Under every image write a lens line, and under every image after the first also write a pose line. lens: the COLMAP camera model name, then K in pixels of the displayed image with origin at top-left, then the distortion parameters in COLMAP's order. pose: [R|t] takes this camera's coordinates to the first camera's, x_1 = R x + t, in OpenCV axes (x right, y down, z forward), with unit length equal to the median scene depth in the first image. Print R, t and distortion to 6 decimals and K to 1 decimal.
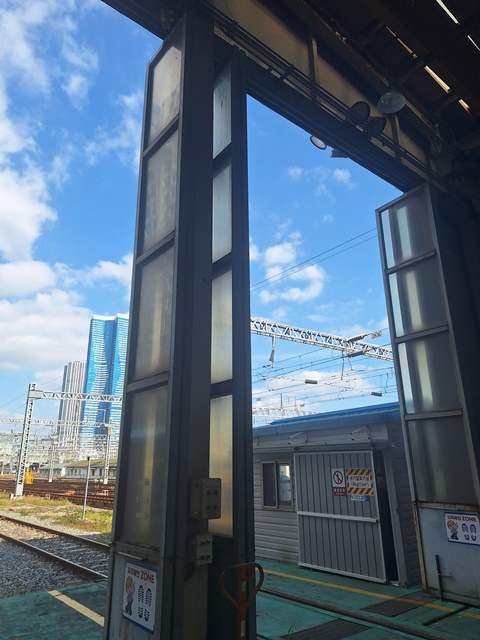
lens RADIAL K [[444.4, 0, 239.3], [0, 444.4, 318.4], [0, 0, 1]] dist [0.001598, 0.000384]
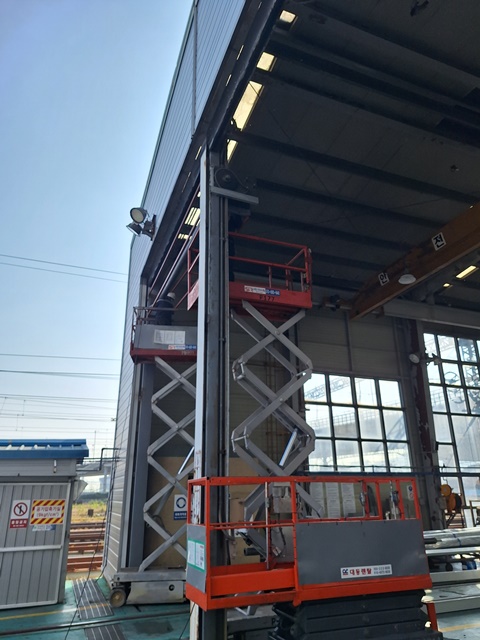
lens RADIAL K [[444.4, 0, 240.1], [0, 444.4, 320.6], [0, 0, 1]] dist [0.001598, 0.000384]
pose [[0.307821, 0.339526, 0.888801, -0.689475], [-0.291230, 0.922946, -0.251707, 0.074408], [-0.905777, -0.181365, 0.382983, 0.248450]]
